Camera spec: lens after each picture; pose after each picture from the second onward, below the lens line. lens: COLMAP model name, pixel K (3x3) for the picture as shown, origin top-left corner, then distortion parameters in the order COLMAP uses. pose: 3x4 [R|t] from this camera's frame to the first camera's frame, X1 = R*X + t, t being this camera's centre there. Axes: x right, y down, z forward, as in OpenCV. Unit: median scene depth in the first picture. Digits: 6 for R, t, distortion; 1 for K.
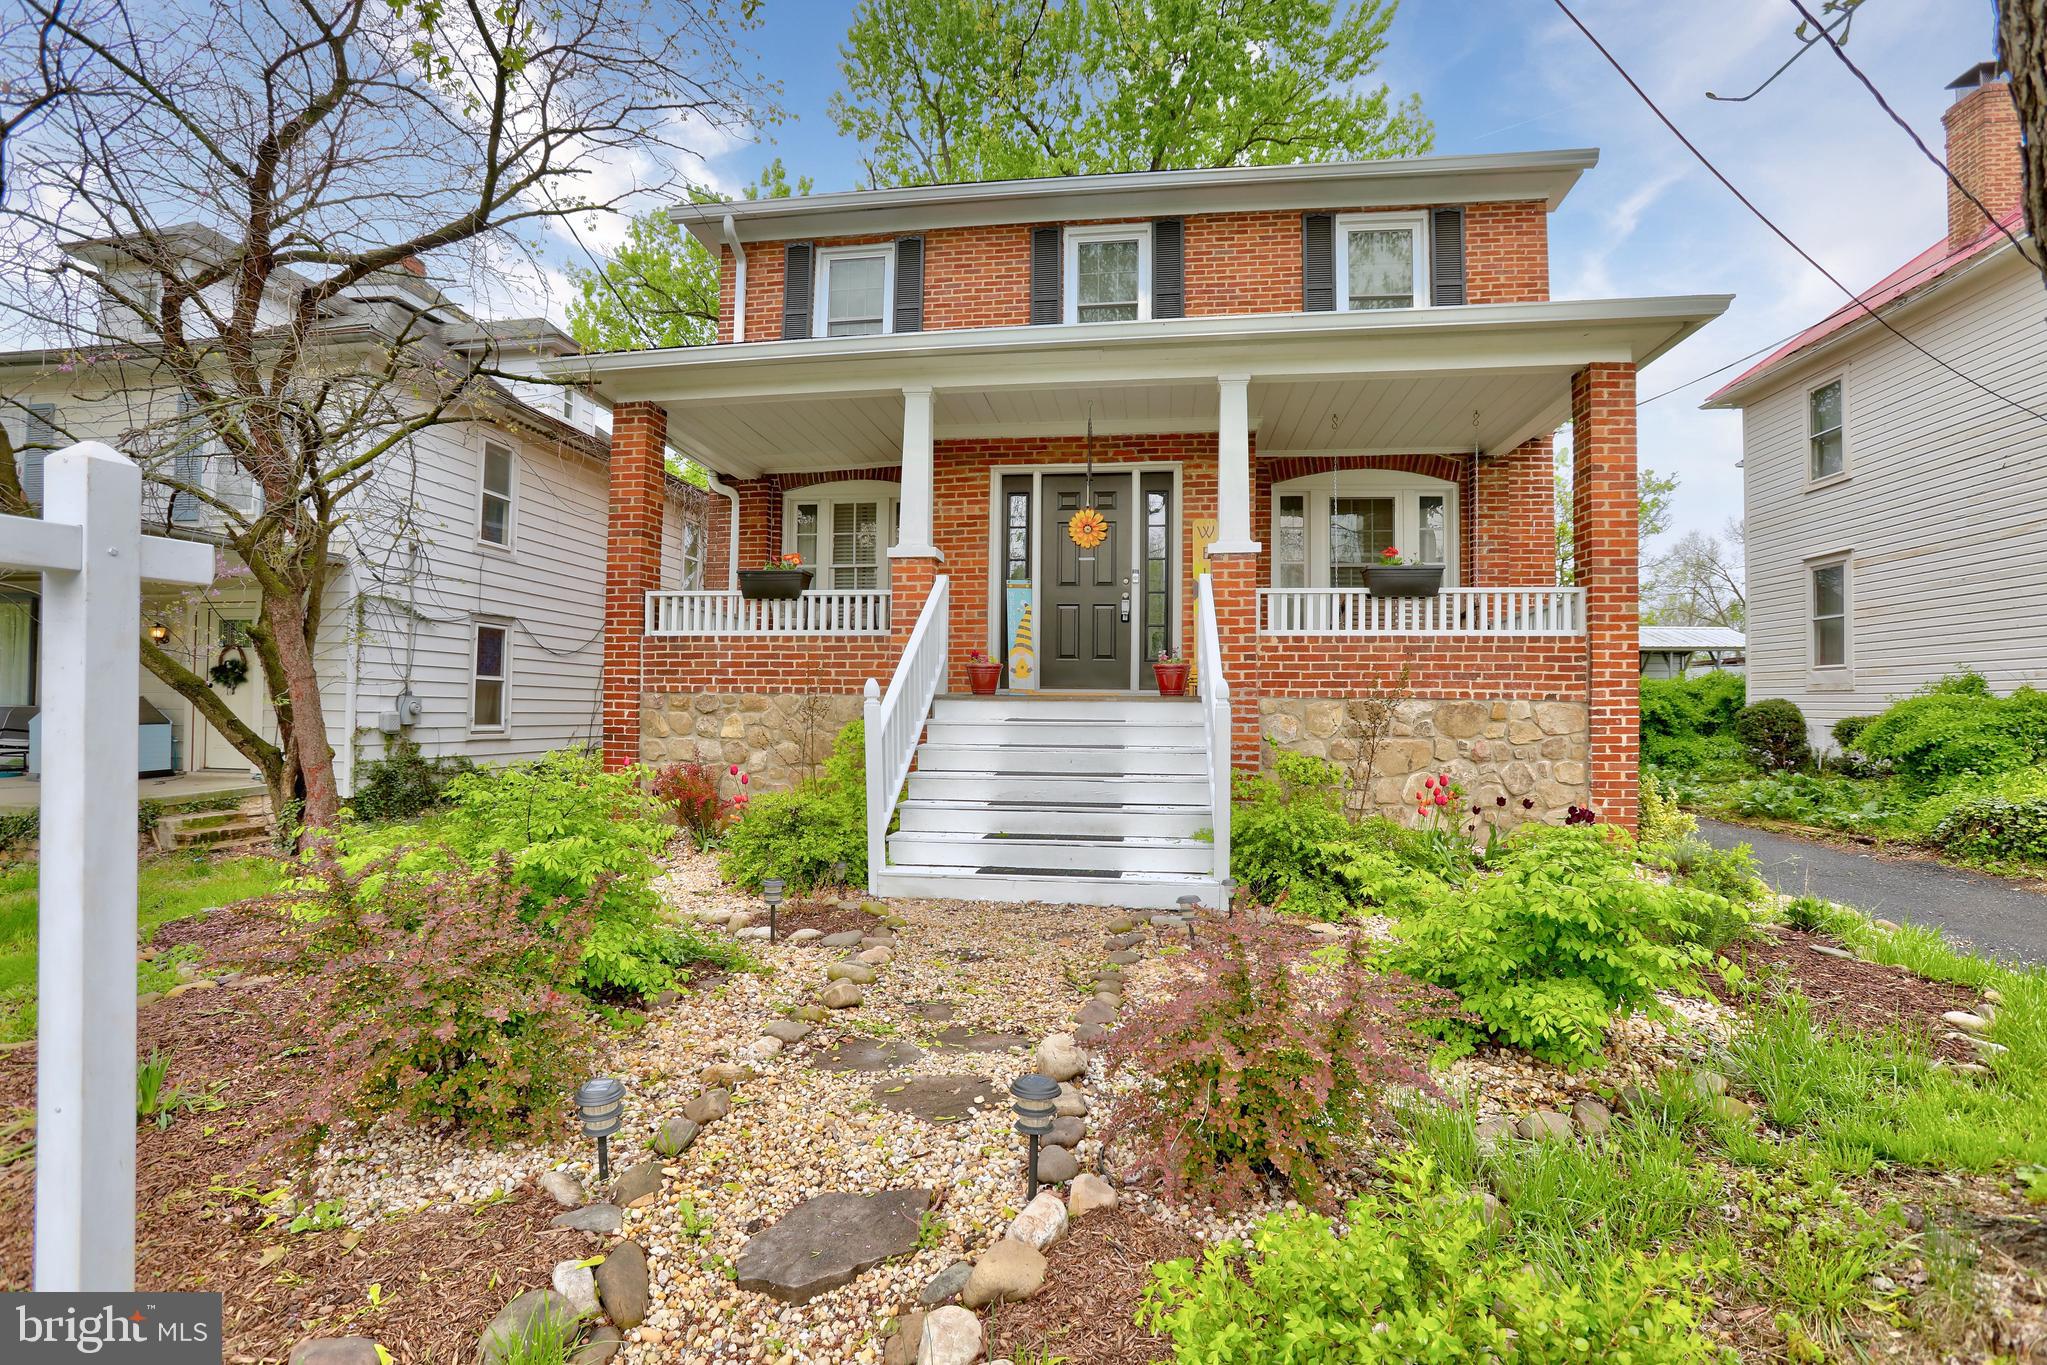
lens RADIAL K [[967.3, 0, 1043.5], [0, 967.3, 690.3], [0, 0, 1]] dist [-0.097193, 0.060031]
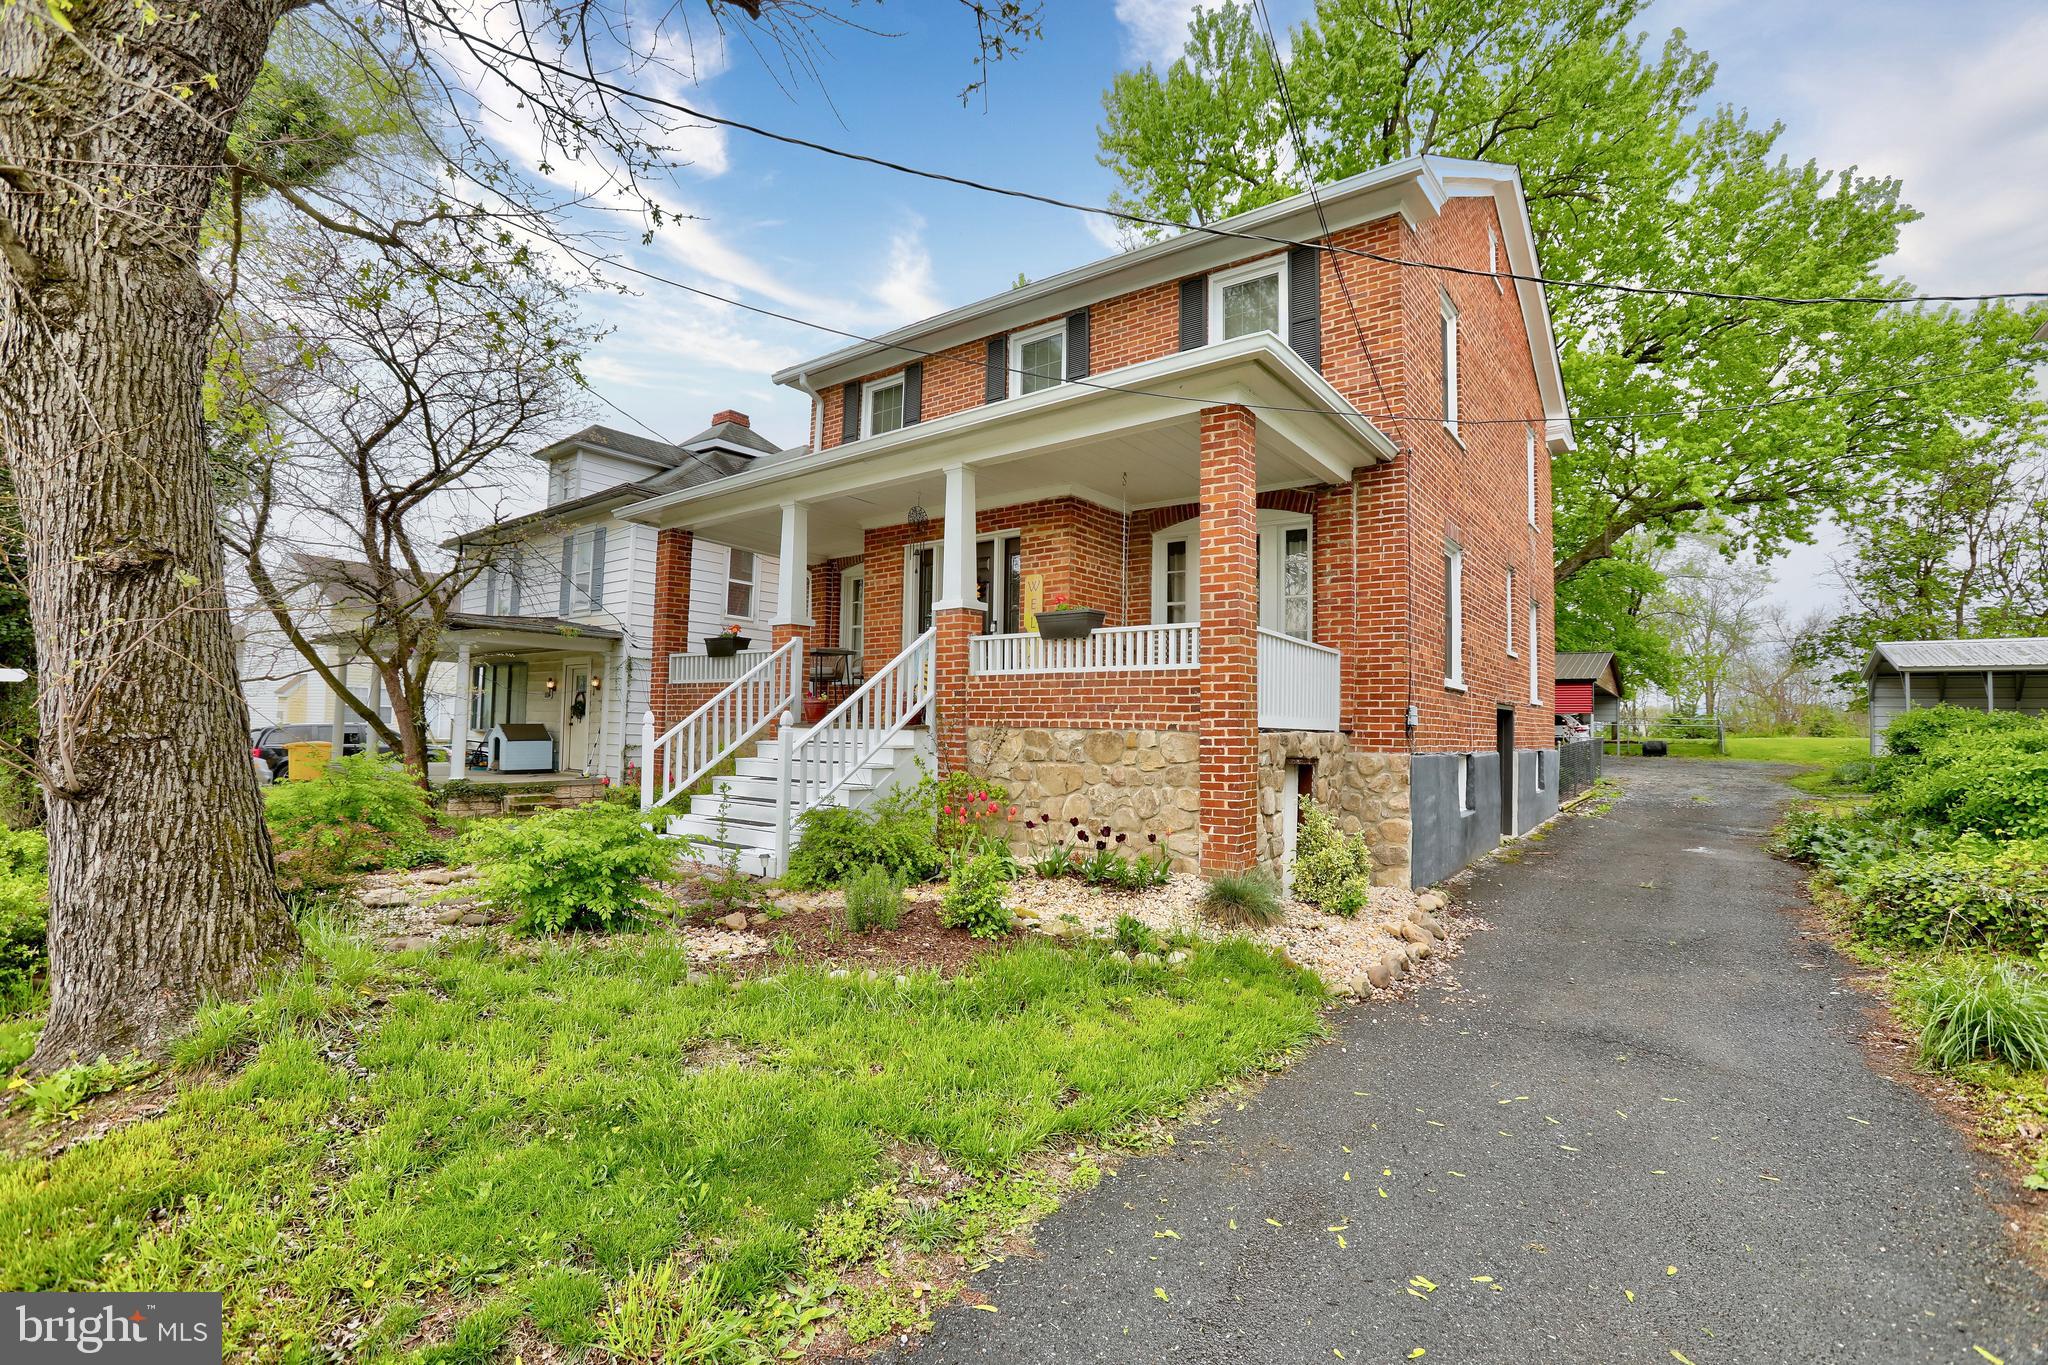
lens RADIAL K [[939.0, 0, 1021.4], [0, 939.0, 686.9], [0, 0, 1]] dist [-0.070199, 0.029632]
pose [[0.869293, -0.015871, -0.494043, 0.893006], [-0.003904, 0.999233, -0.038971, 0.003600], [0.494282, 0.035806, 0.868564, 0.001592]]
